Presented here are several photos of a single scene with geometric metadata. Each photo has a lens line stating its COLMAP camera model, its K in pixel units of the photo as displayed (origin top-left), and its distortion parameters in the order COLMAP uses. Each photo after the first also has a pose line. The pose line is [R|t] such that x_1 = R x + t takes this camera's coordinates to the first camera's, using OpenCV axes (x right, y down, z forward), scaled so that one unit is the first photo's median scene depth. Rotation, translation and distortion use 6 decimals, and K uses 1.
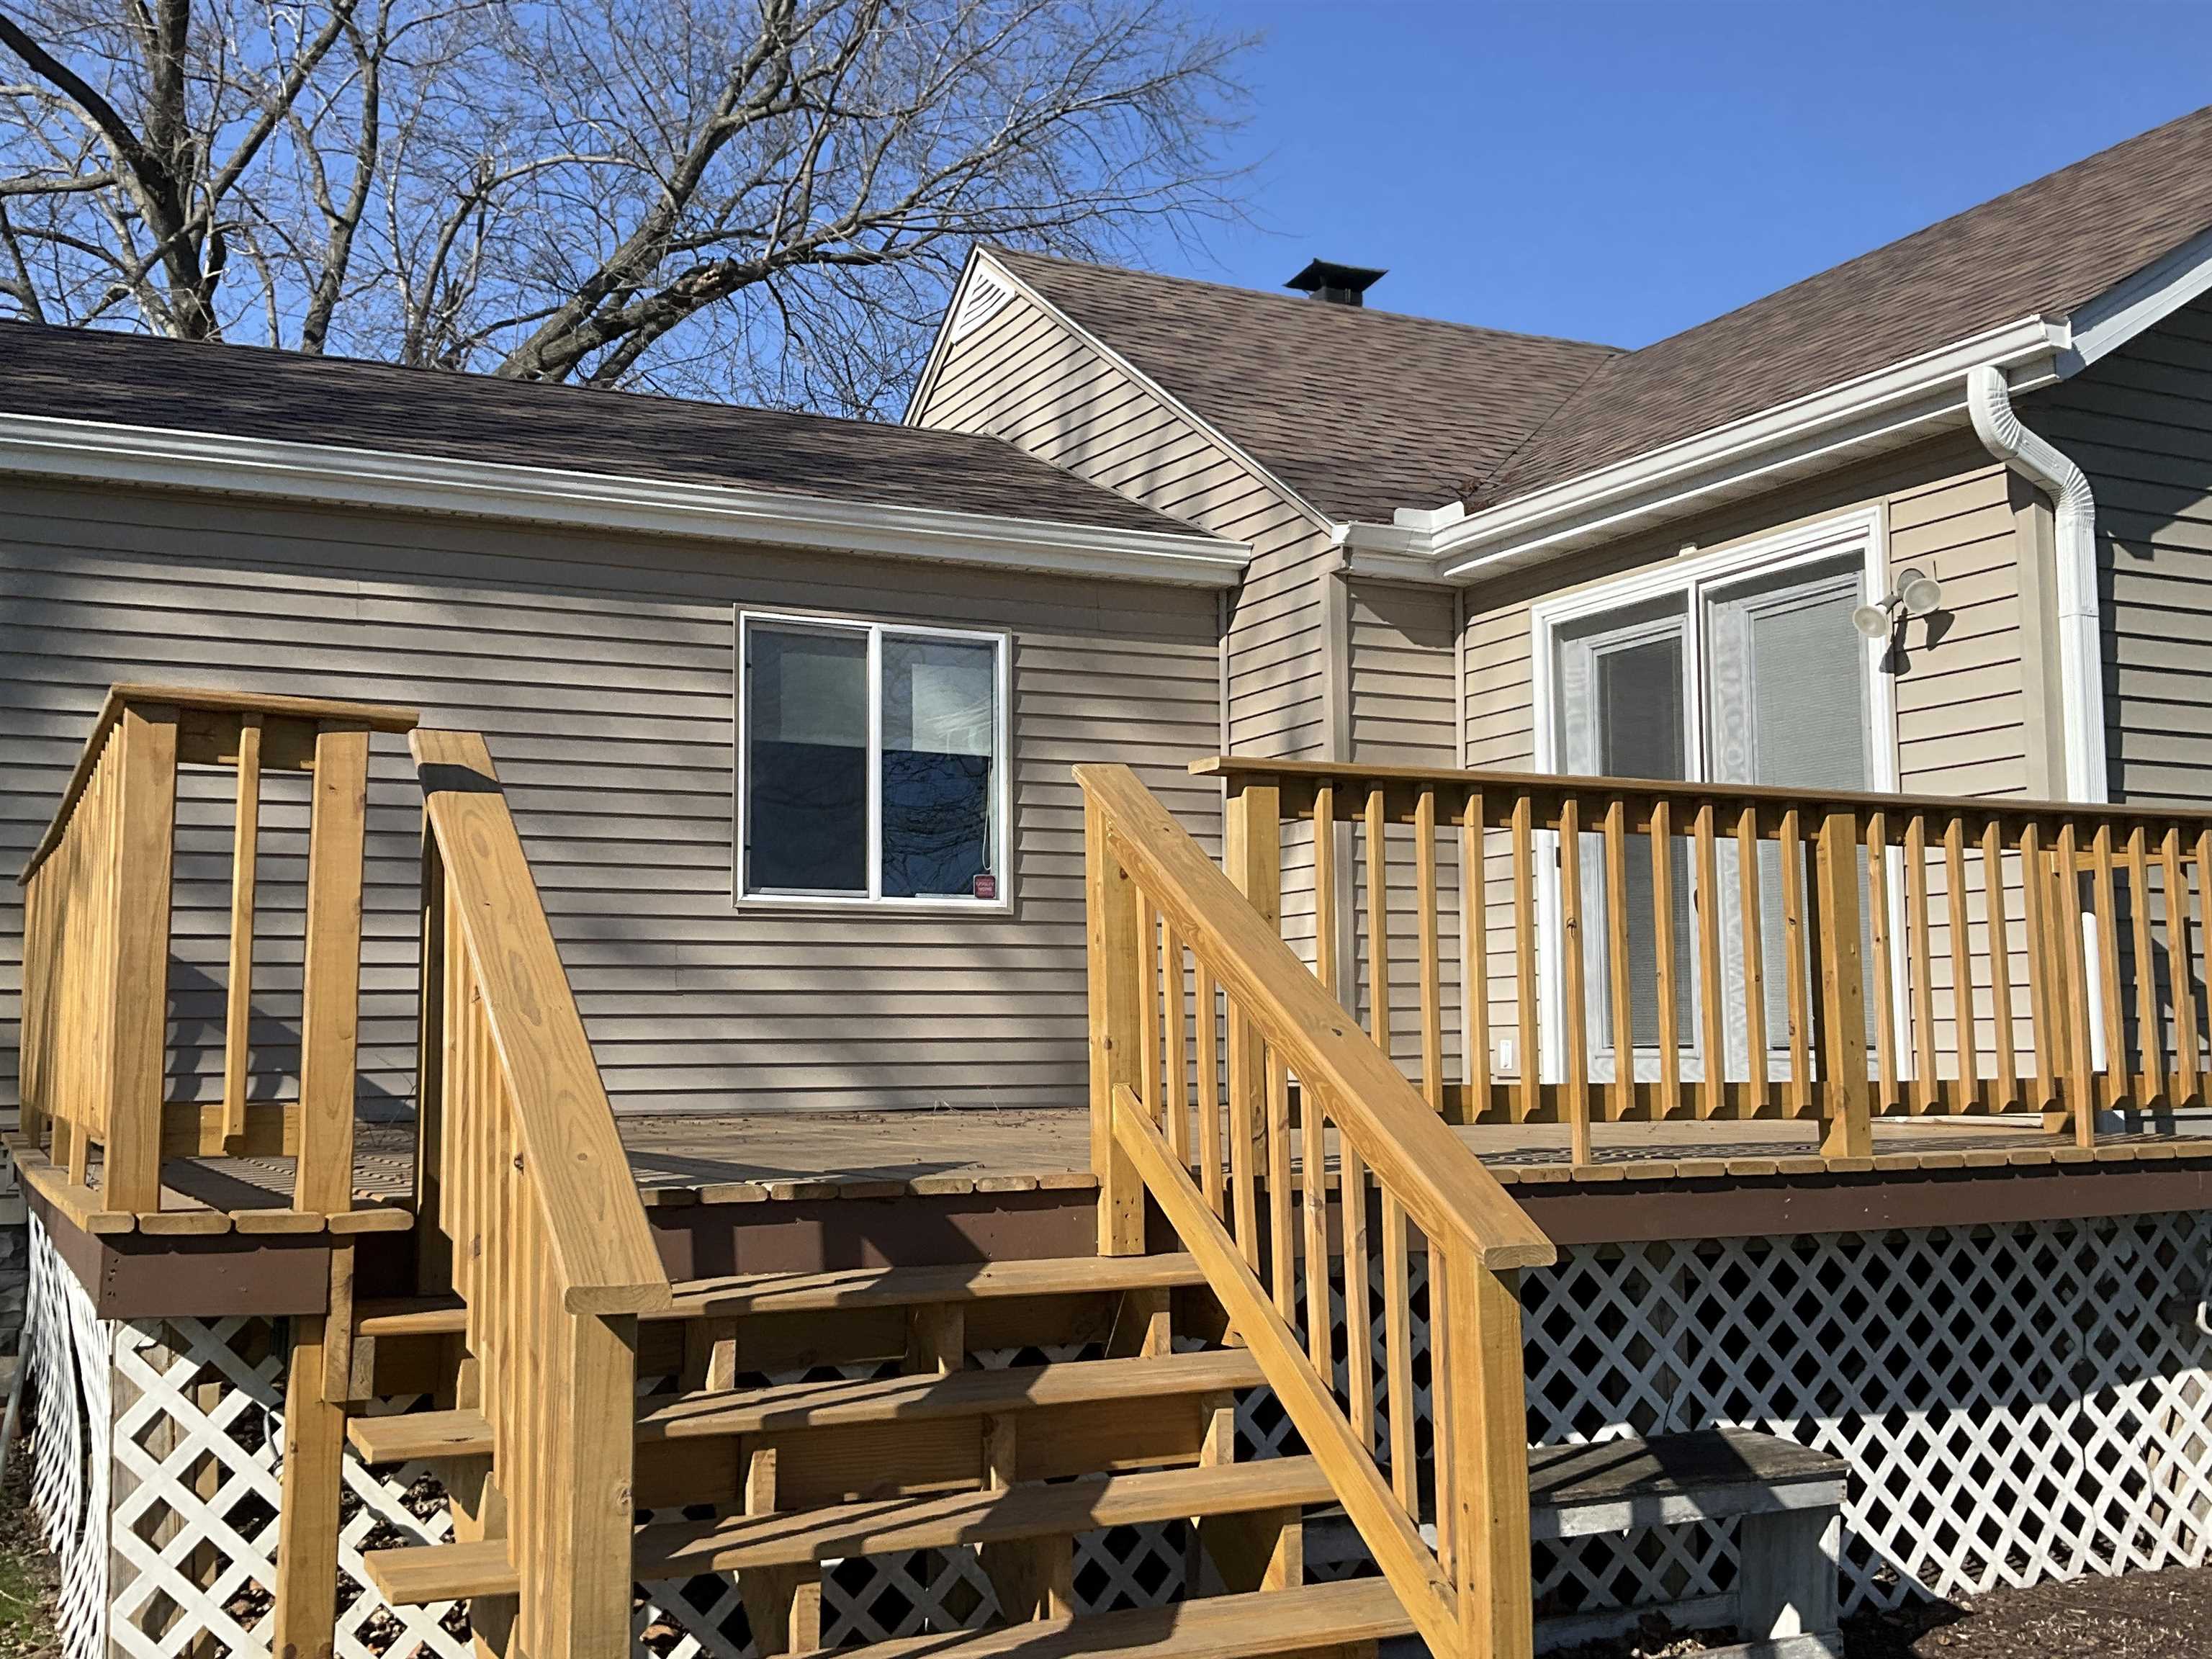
lens RADIAL K [[2302.6, 0, 1106.0], [0, 2302.6, 829.5], [0, 0, 1]] dist [0.124680, -0.278674]
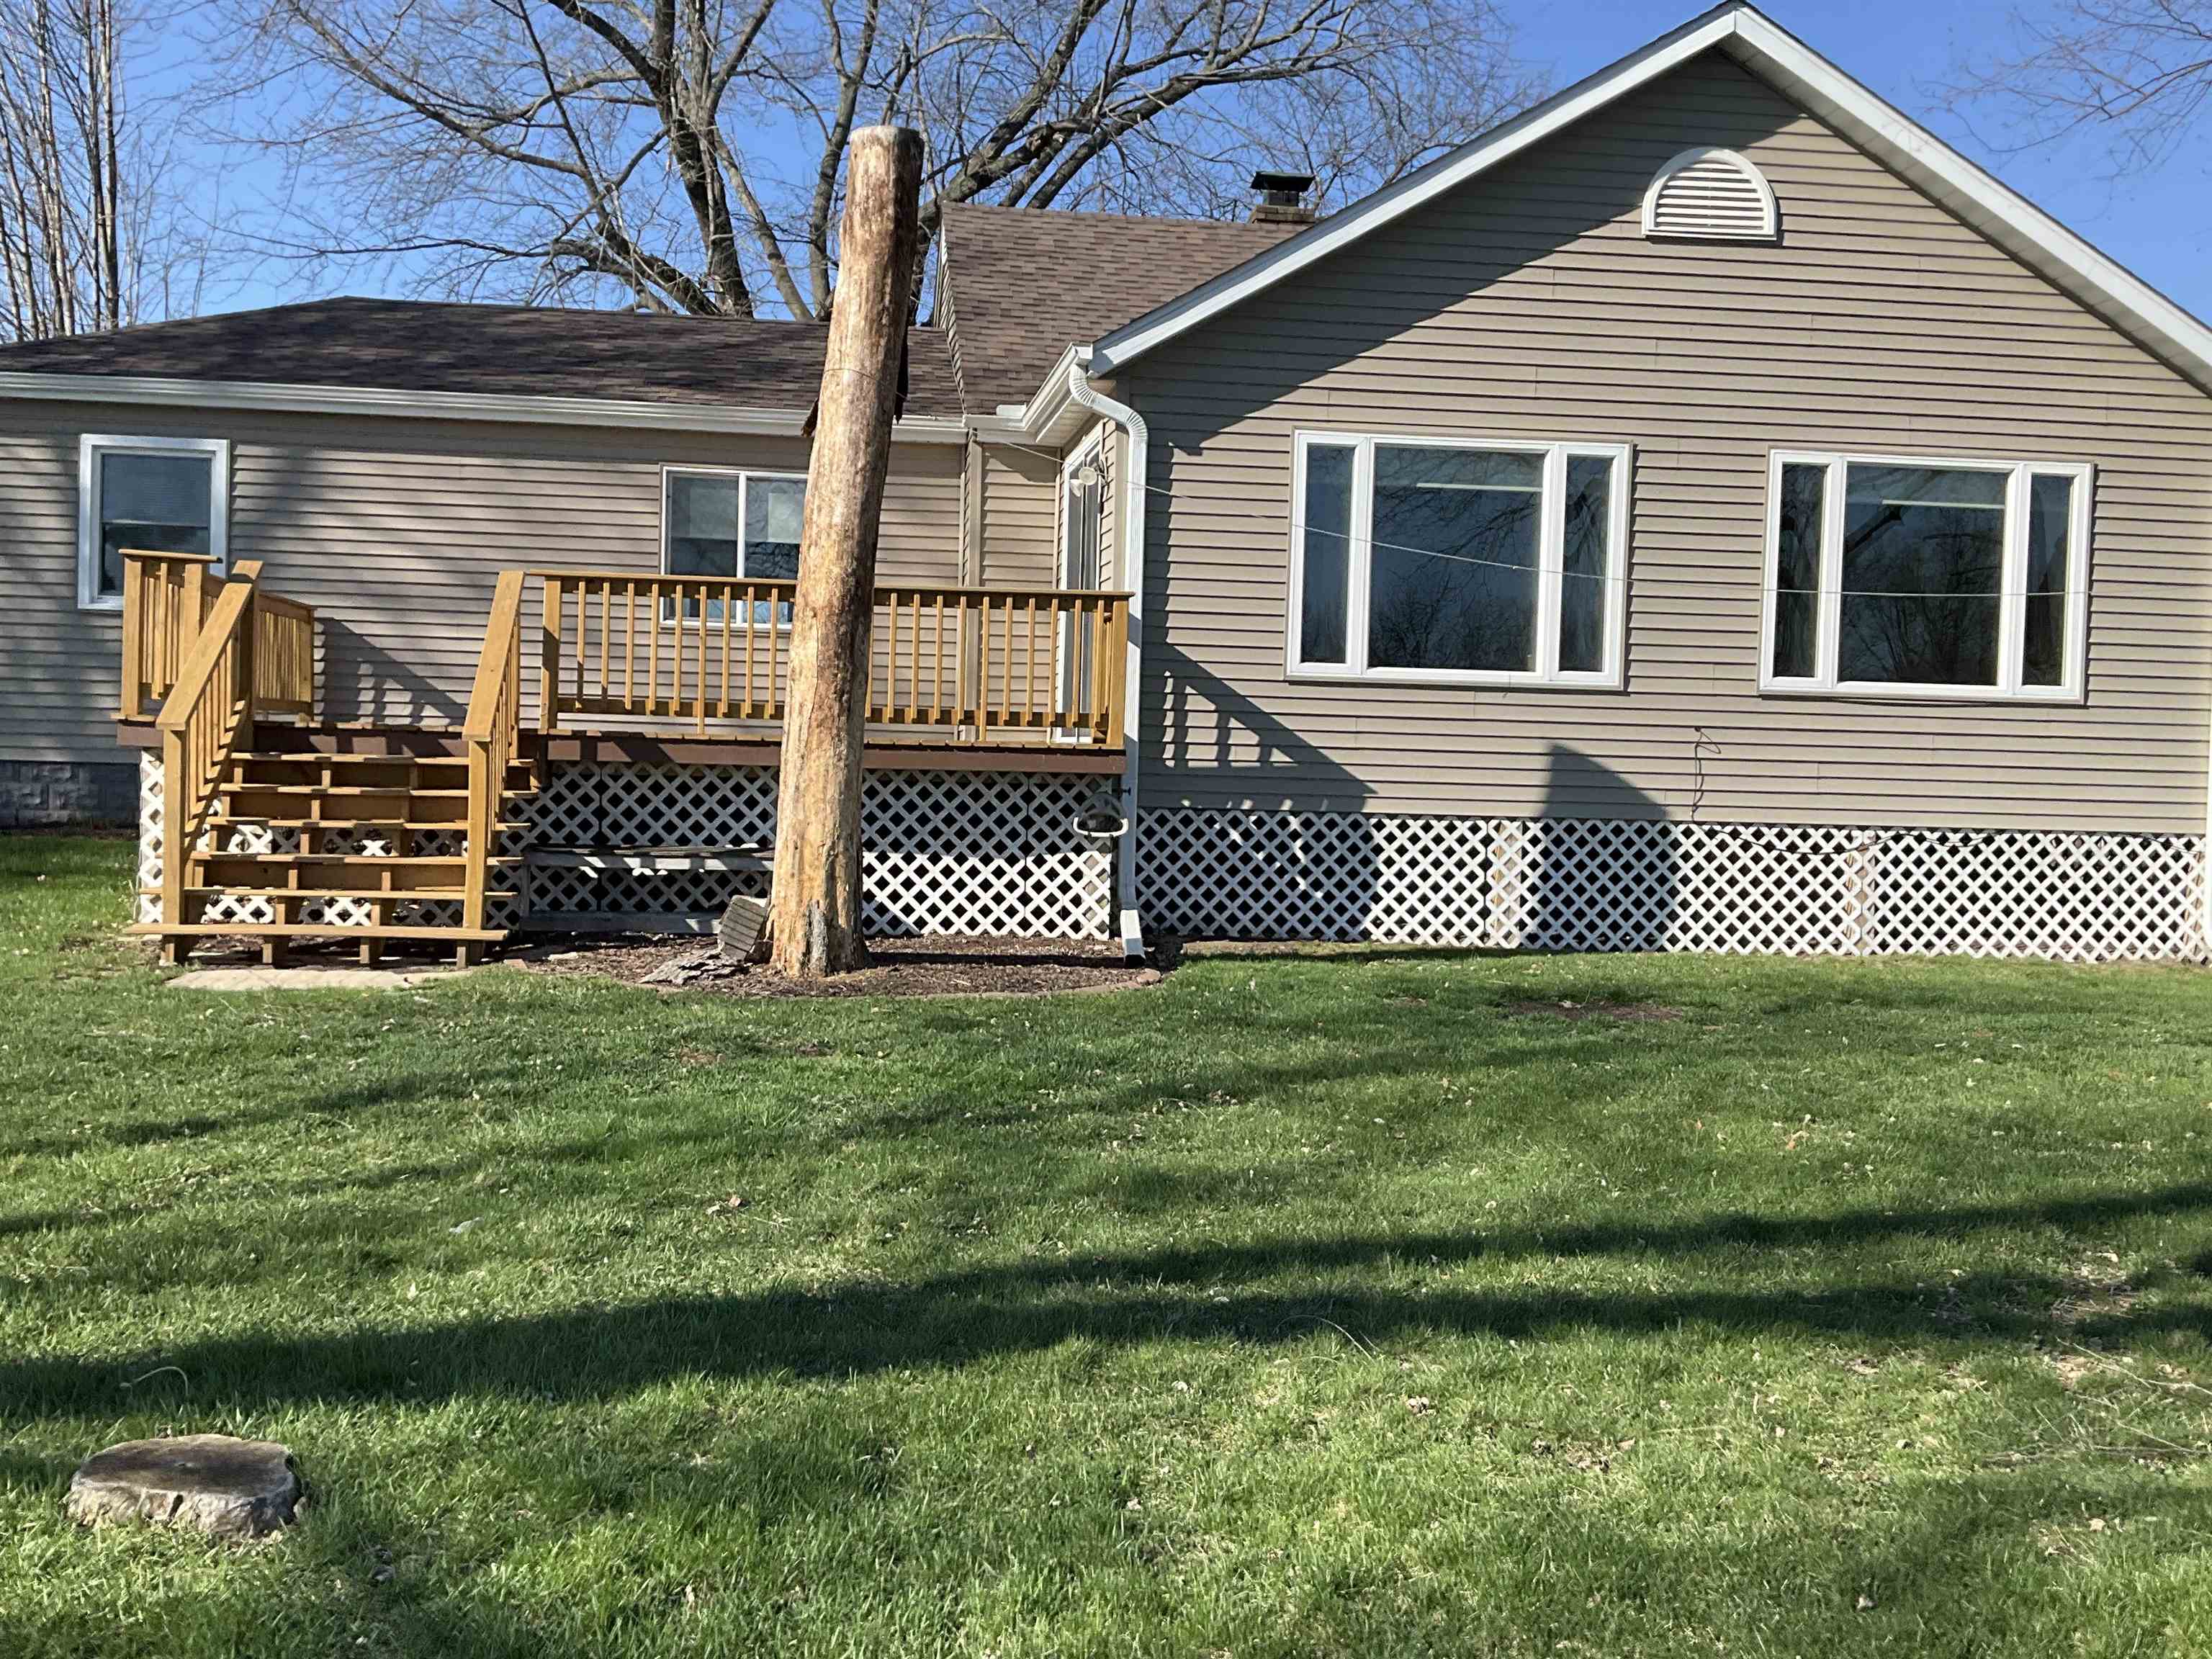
lens RADIAL K [[2302.6, 0, 1106.0], [0, 2302.6, 829.5], [0, 0, 1]] dist [0.124680, -0.278674]
pose [[0.947821, 0.042105, -0.316010, 1.167000], [-0.004233, 0.992815, 0.119585, -0.043835], [0.318775, -0.112008, 0.941189, -1.008785]]
